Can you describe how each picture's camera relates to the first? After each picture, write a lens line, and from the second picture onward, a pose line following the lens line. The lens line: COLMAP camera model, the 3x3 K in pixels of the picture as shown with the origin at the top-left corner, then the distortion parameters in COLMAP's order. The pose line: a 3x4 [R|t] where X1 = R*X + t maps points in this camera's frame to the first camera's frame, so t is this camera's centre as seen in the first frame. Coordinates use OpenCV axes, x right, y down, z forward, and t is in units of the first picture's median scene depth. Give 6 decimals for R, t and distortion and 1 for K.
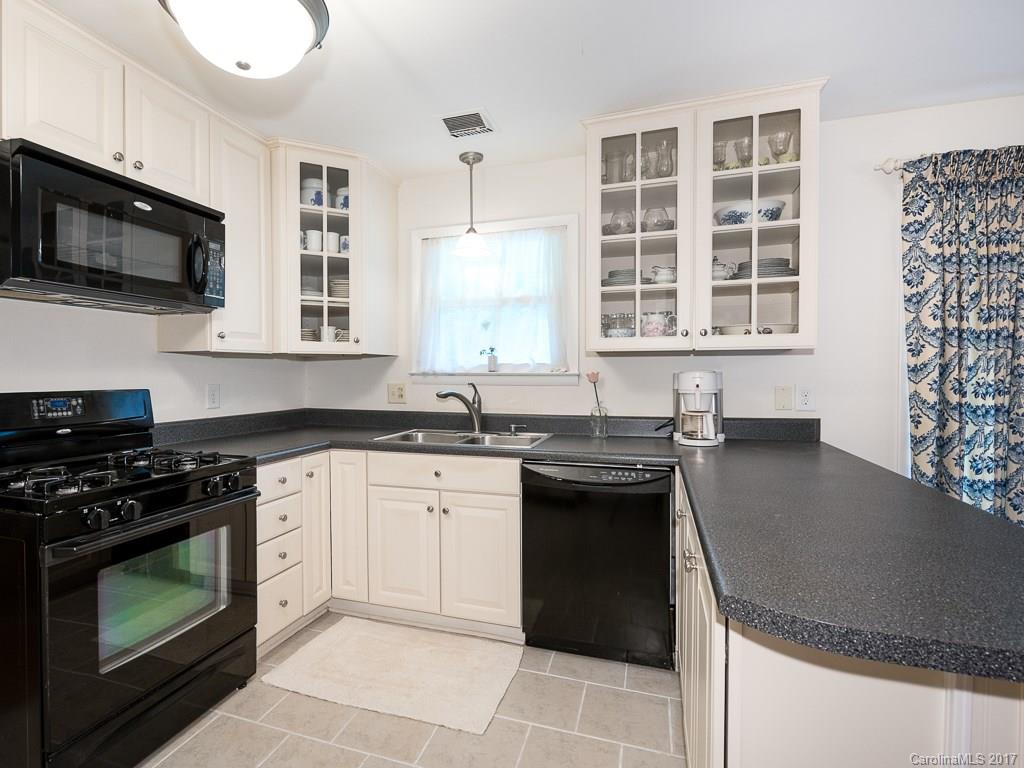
lens RADIAL K [[505.6, 0, 467.4], [0, 505.6, 380.5], [0, 0, 1]] dist [-0.001203, -0.000196]
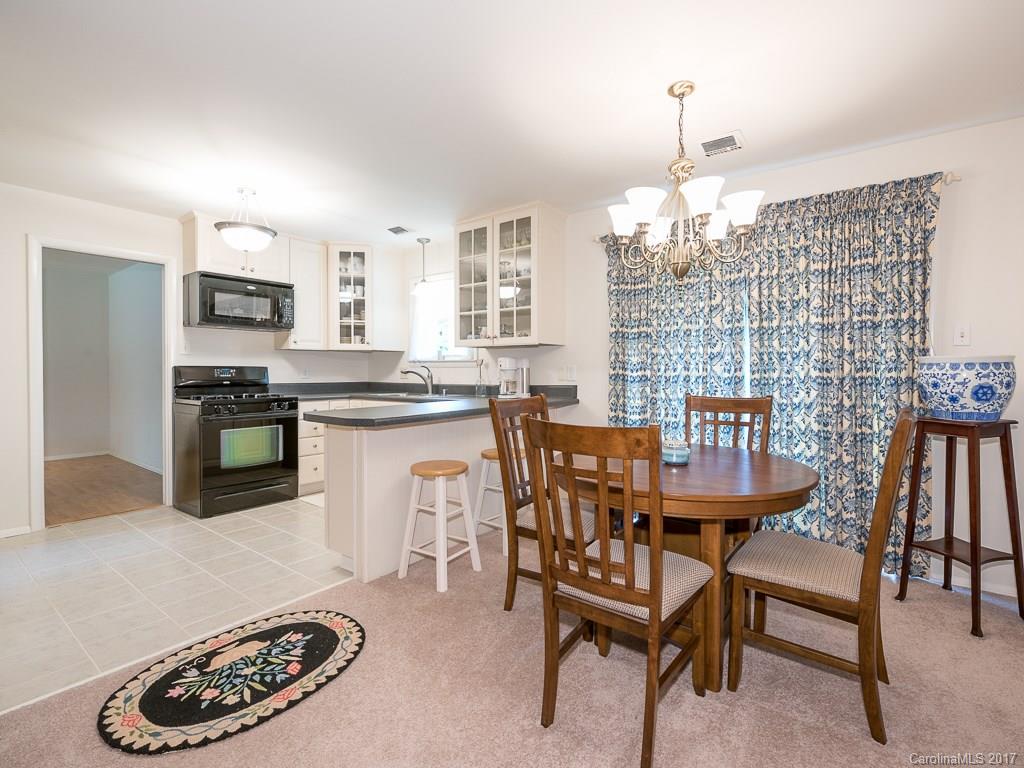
lens RADIAL K [[470.7, 0, 512.0], [0, 470.7, 384.0], [0, 0, 1]] dist [-0.017883, -0.000740]
pose [[0.951704, 0.014474, -0.306676, 1.065144], [-0.010986, 0.999854, 0.013096, 0.056163], [0.306820, -0.009095, 0.951724, -0.634034]]
